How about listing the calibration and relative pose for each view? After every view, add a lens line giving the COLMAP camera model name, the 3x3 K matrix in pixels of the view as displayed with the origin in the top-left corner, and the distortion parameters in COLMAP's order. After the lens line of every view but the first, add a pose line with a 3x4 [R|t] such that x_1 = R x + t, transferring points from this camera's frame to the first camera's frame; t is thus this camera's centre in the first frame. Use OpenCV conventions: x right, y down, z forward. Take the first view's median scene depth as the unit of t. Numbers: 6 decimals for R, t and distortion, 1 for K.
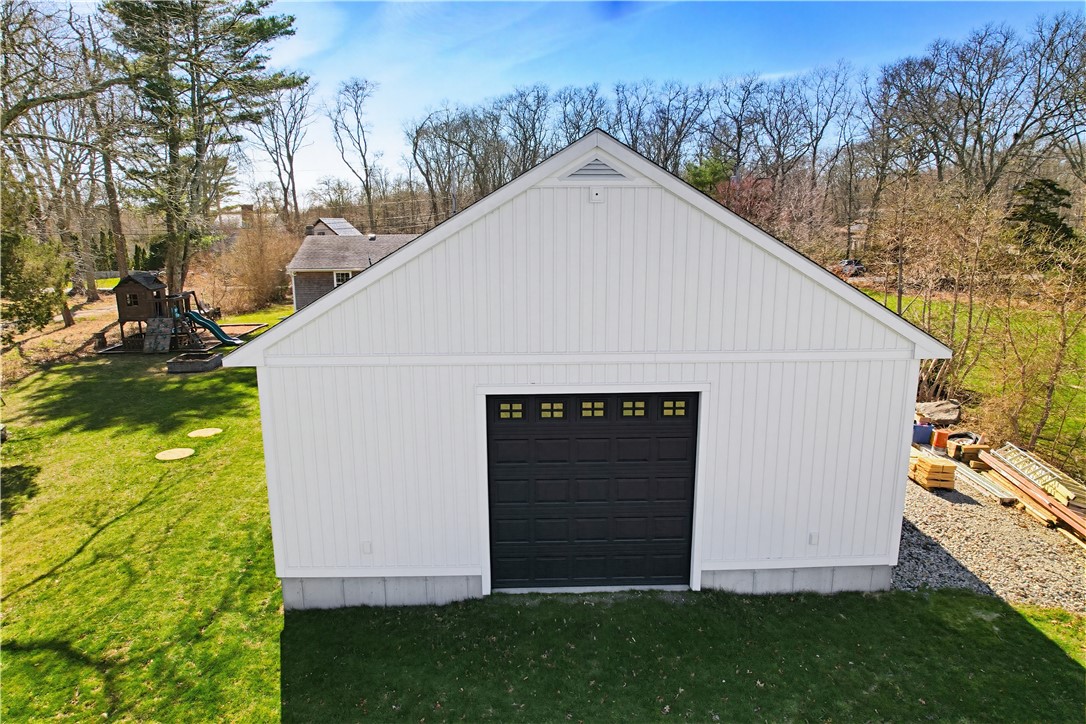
lens RADIAL K [[687.0, 0, 541.2], [0, 687.0, 410.7], [0, 0, 1]] dist [-0.030857, 0.000868]
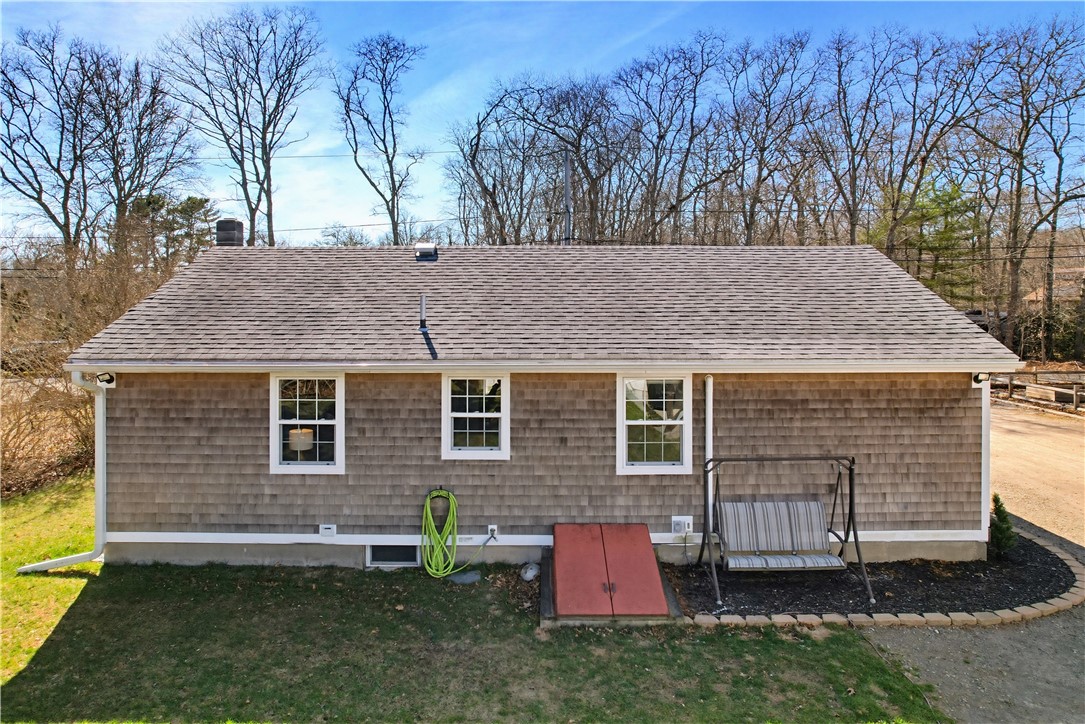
lens RADIAL K [[742.9, 0, 542.5], [0, 742.9, 362.0], [0, 0, 1]] dist [-0.107432, 0.000254]
pose [[0.999633, 0.011630, -0.024454, -0.117740], [-0.015872, 0.983326, -0.181156, -0.094281], [0.021939, 0.181478, 0.983150, 0.435531]]
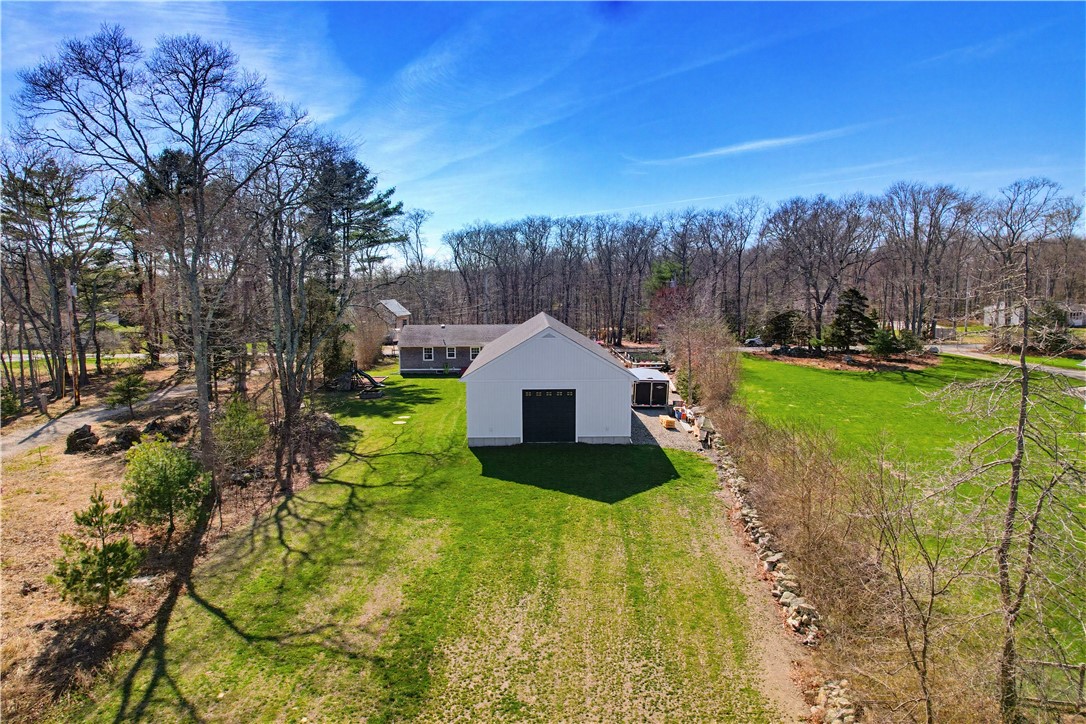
lens RADIAL K [[687.0, 0, 541.2], [0, 687.0, 410.7], [0, 0, 1]] dist [-0.030857, 0.000868]
pose [[0.999895, 0.004305, -0.013864, 0.011769], [-0.005499, 0.996170, -0.087261, 0.061195], [0.013436, 0.087328, 0.996089, -0.407874]]
